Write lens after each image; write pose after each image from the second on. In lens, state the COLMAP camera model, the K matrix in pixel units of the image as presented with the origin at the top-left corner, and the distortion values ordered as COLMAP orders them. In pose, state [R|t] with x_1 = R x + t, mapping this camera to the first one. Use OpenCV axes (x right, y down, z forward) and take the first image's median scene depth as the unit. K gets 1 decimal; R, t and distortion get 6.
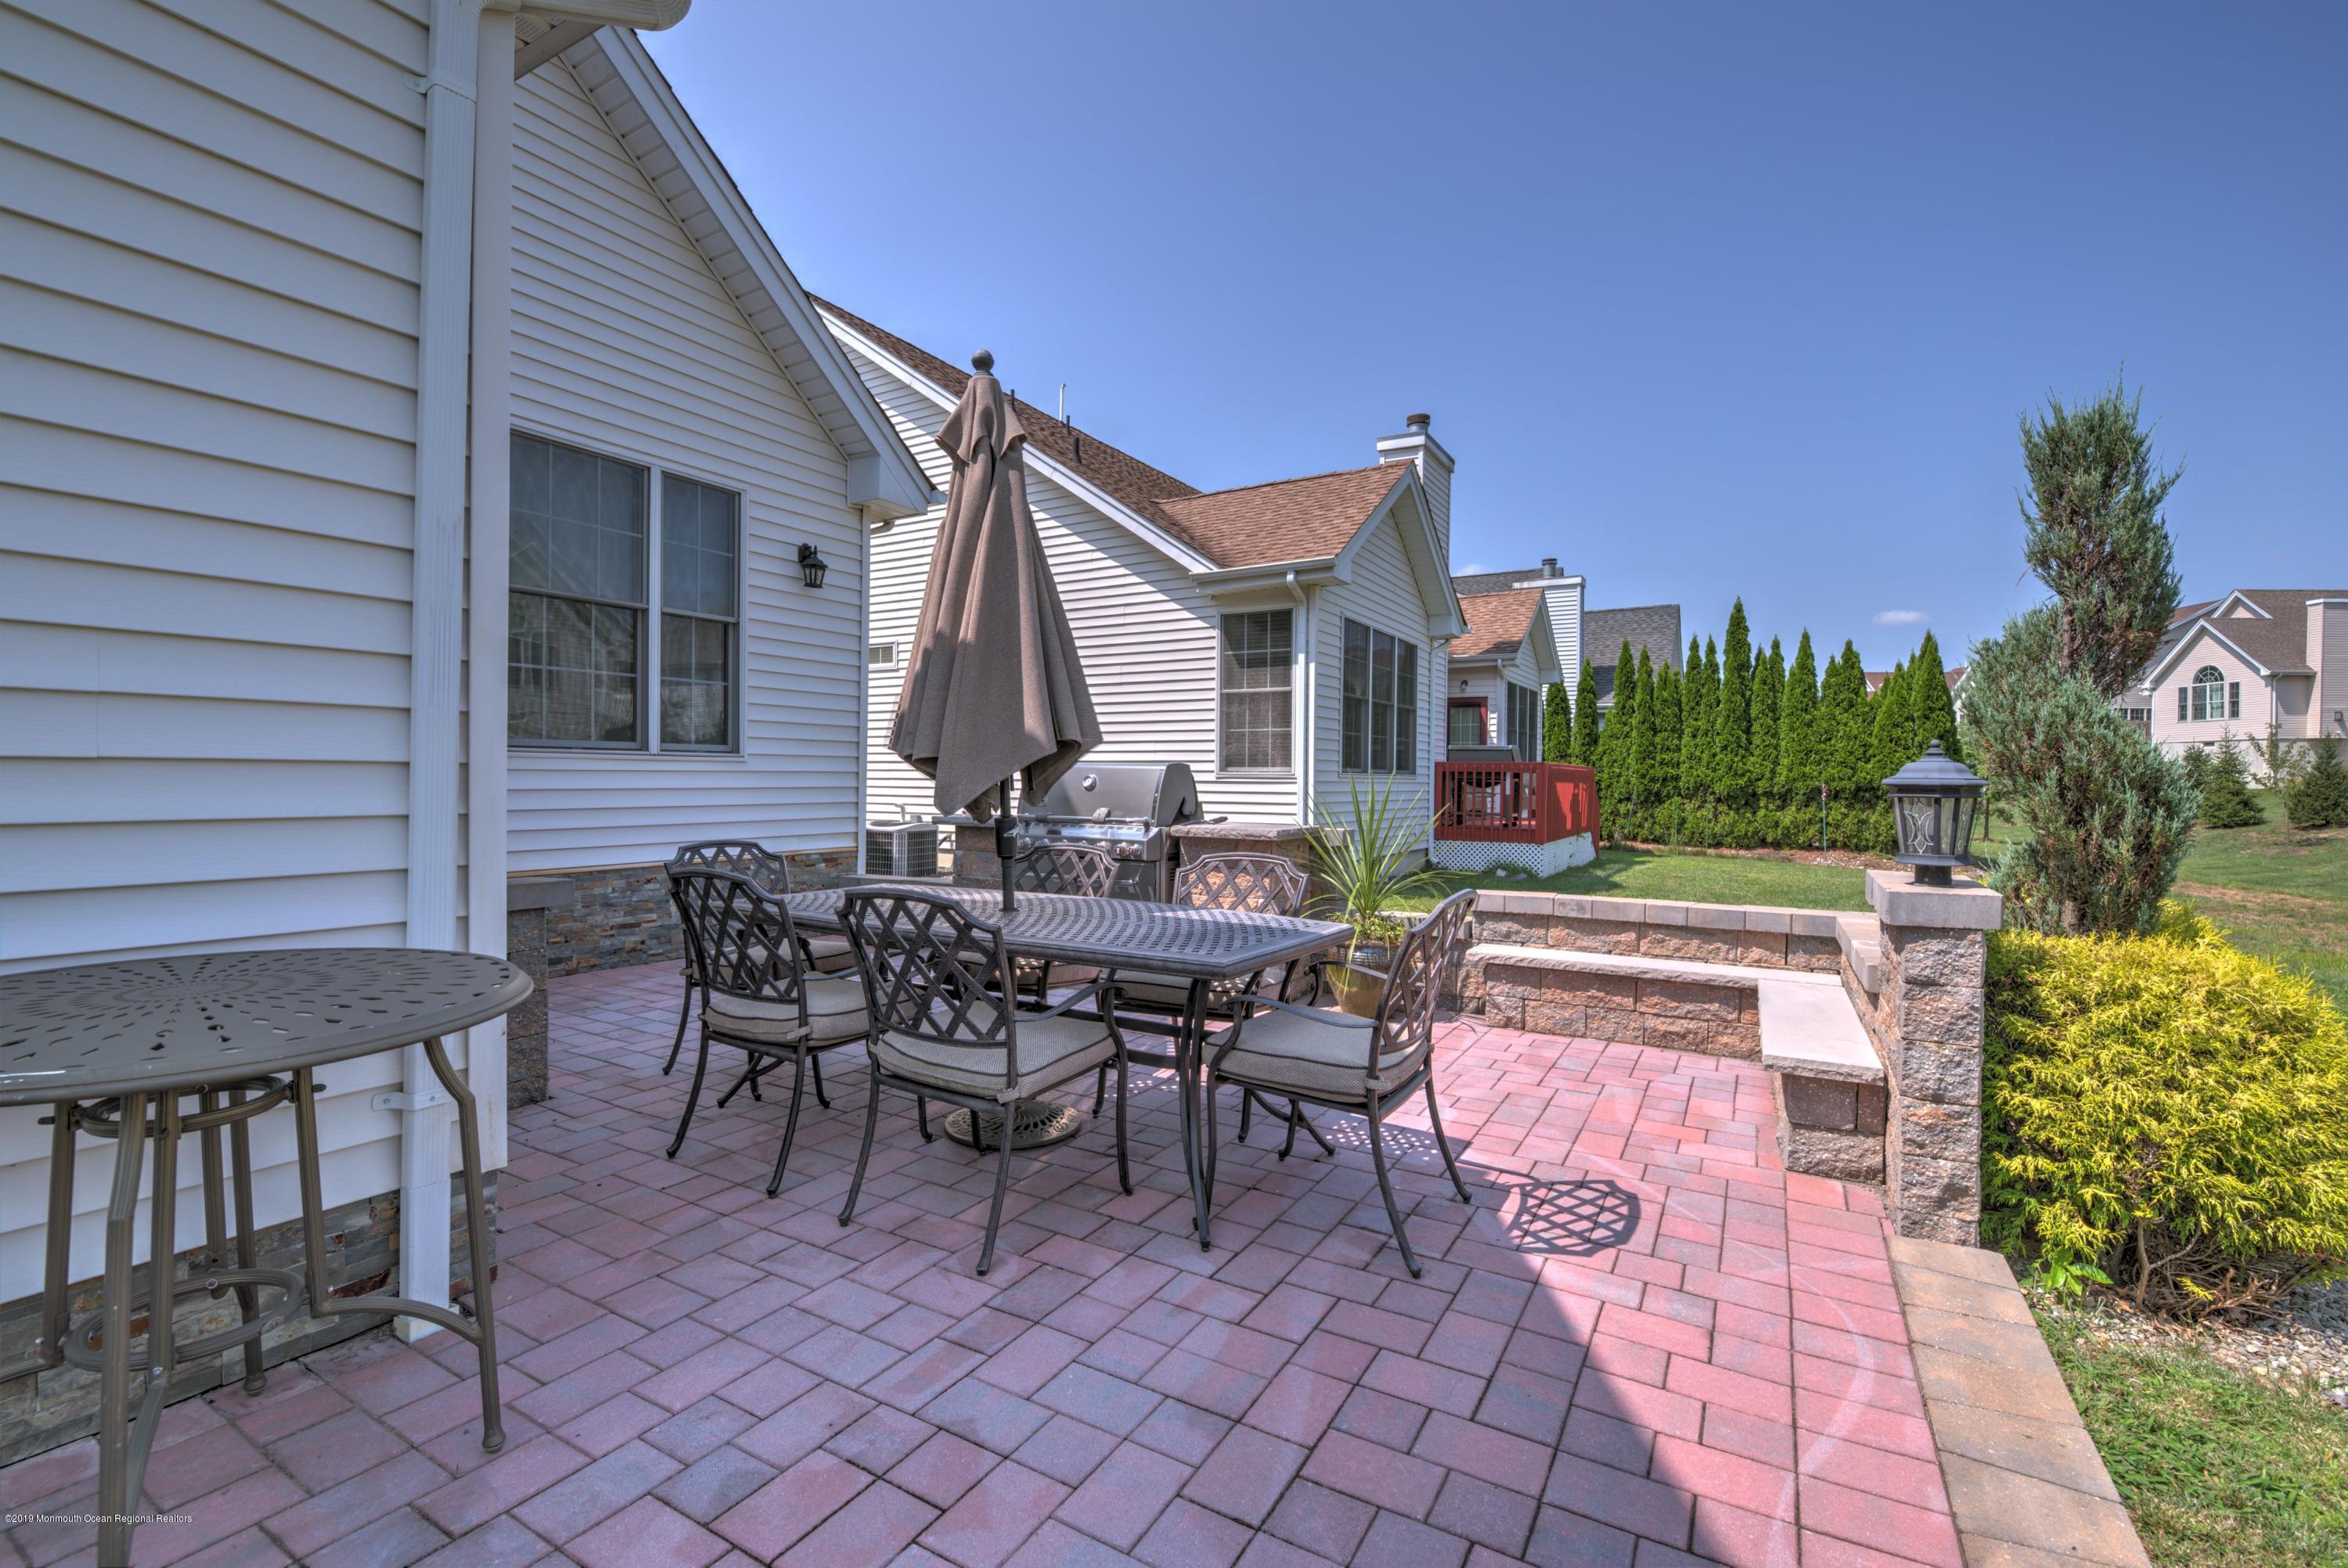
lens RADIAL K [[1019.4, 0, 1177.5], [0, 1019.4, 788.2], [0, 0, 1]] dist [0.000474, -0.010393]
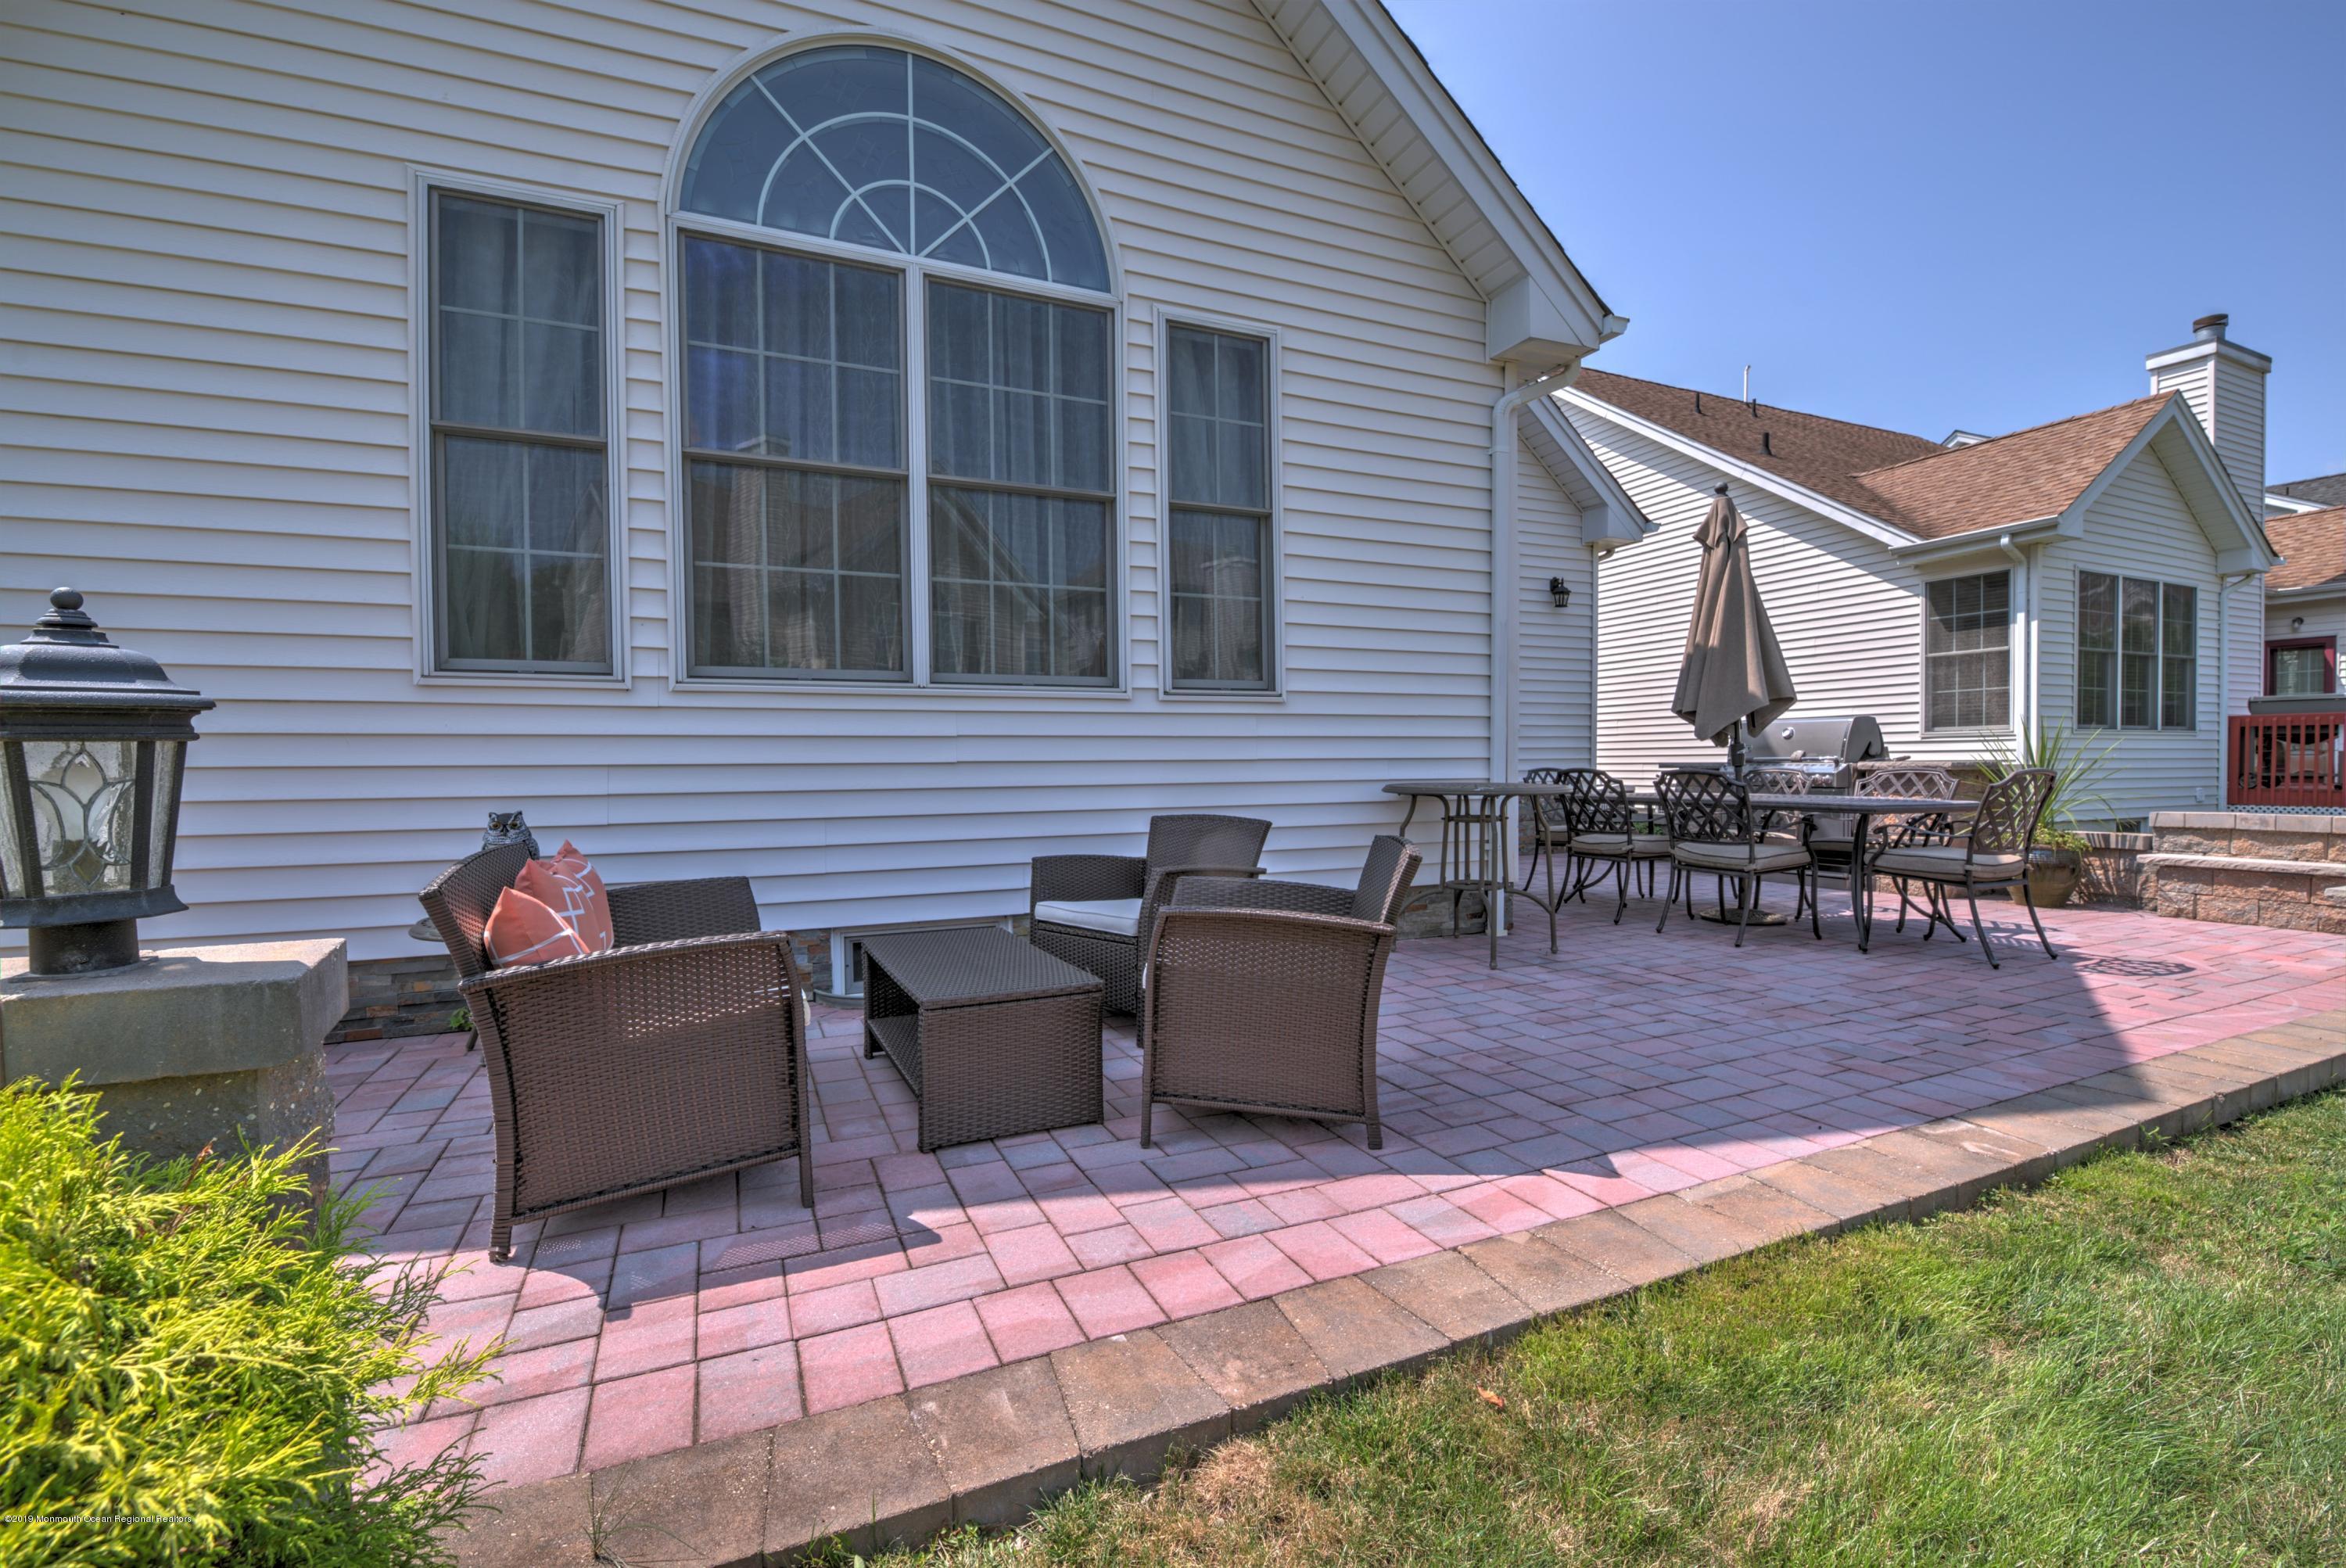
lens RADIAL K [[1018.8, 0, 1176.4], [0, 1018.8, 788.2], [0, 0, 1]] dist [0.000474, -0.010393]
pose [[0.815080, -0.003674, -0.579337, 0.019701], [0.011009, 0.999898, 0.009147, 0.025188], [0.579244, -0.013834, 0.815037, -0.321703]]
